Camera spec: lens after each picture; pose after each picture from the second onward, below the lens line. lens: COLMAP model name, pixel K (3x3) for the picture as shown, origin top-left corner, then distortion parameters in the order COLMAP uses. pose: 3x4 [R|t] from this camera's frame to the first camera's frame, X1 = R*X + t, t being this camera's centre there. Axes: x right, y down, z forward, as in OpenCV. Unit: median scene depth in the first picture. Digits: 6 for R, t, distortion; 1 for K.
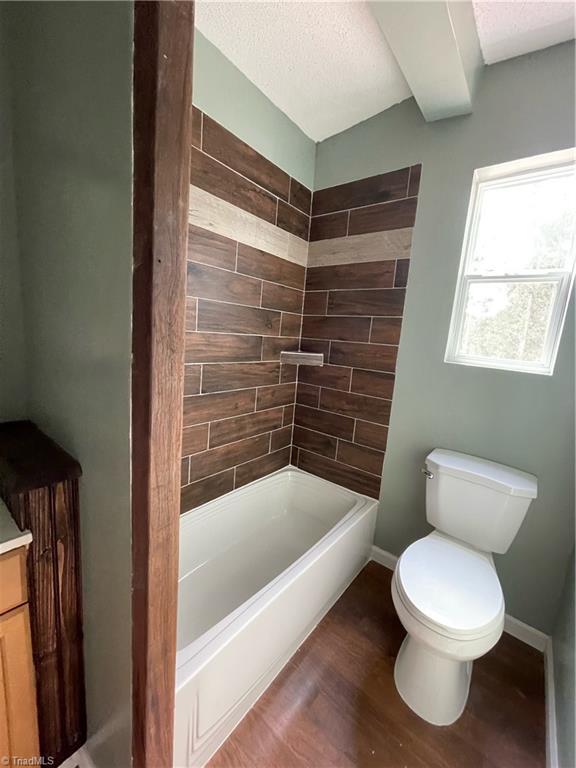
lens RADIAL K [[309.1, 0, 288.0], [0, 309.1, 384.0], [0, 0, 1]] dist [0.000371, 0.000174]
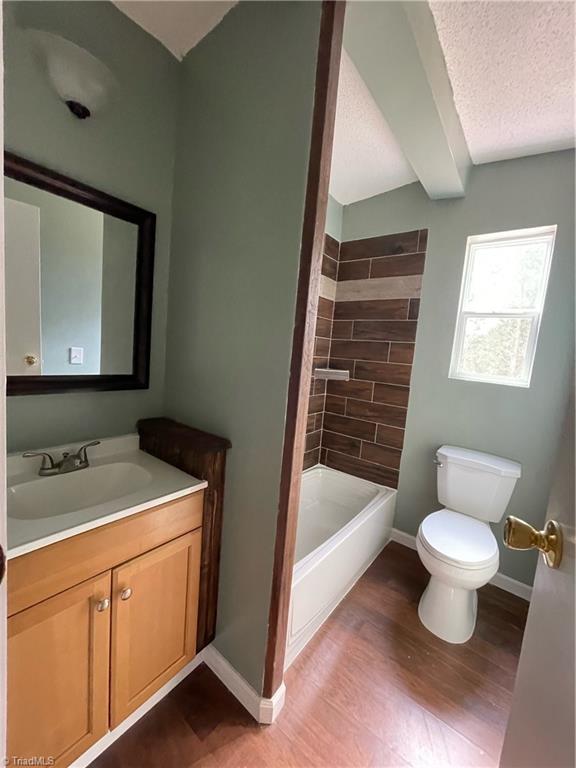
lens RADIAL K [[309.1, 0, 288.0], [0, 309.1, 384.0], [0, 0, 1]] dist [0.000371, 0.000174]
pose [[0.999892, 0.002790, 0.014398, -0.159992], [-0.002054, 0.998704, -0.050859, 0.019832], [-0.014521, 0.050824, 0.998602, -0.243209]]
